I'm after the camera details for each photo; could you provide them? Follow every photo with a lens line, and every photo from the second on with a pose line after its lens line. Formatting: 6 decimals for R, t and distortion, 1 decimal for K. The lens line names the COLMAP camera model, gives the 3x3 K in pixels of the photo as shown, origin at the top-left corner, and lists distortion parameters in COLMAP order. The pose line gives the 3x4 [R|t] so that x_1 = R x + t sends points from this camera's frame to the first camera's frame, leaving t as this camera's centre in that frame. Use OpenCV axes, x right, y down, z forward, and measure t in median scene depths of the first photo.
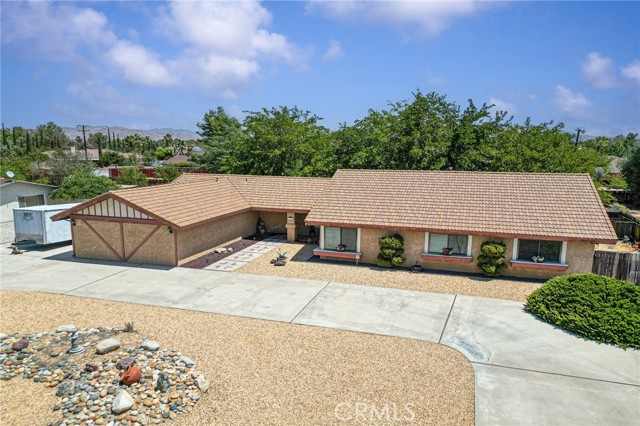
lens RADIAL K [[444.8, 0, 320.0], [0, 444.8, 213.0], [0, 0, 1]] dist [0.063798, -0.076794]
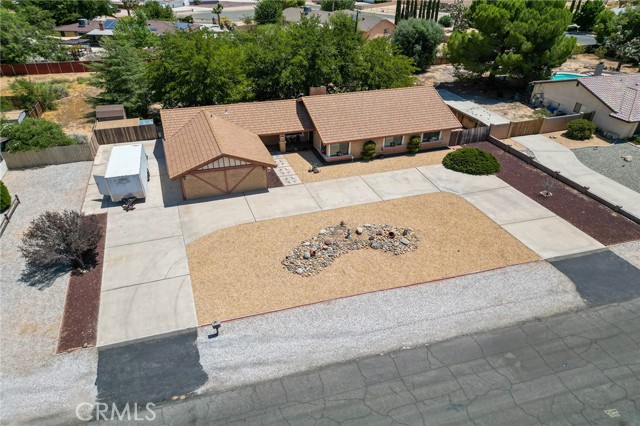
lens RADIAL K [[444.8, 0, 320.0], [0, 444.8, 213.0], [0, 0, 1]] dist [0.063798, -0.076794]
pose [[0.806568, -0.291505, 0.514270, -1.038930], [0.092782, 0.921604, 0.376878, -0.394177], [-0.583815, -0.256263, 0.770383, -0.375327]]
